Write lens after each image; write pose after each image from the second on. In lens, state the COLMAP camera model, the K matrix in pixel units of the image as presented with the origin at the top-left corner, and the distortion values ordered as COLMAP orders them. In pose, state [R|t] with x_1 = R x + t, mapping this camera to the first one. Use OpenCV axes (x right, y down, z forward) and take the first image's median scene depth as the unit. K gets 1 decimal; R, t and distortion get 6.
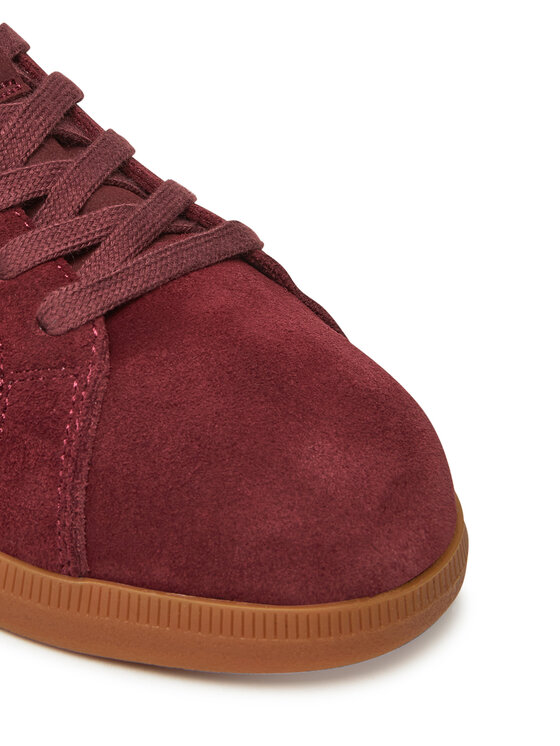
lens RADIAL K [[1516.7, 0, 280.0], [0, 1516.7, 373.0], [0, 0, 1]] dist [0.010355, -0.007640]
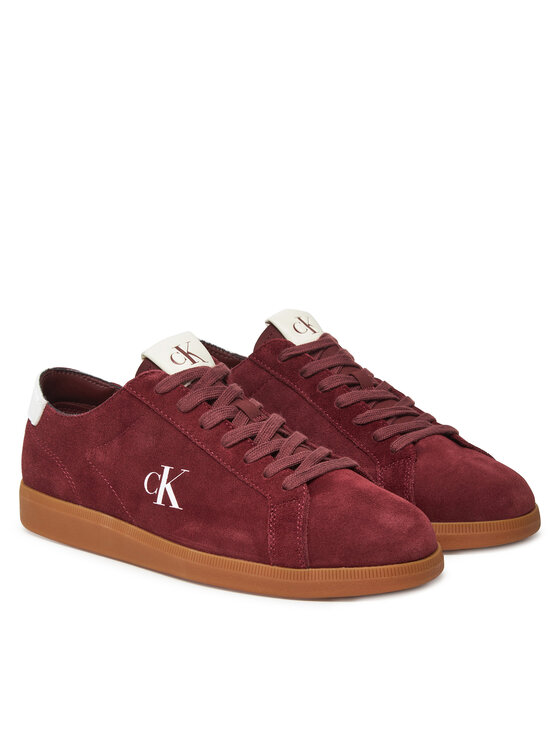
lens RADIAL K [[2046.5, 0, 280.0], [0, 2046.5, 373.0], [0, 0, 1]] dist [-0.001475, -0.043150]
pose [[0.995164, -0.097053, -0.015149, -0.088264], [0.087015, 0.942566, -0.322486, 1.023849], [0.045577, 0.319609, 0.946453, -2.765162]]
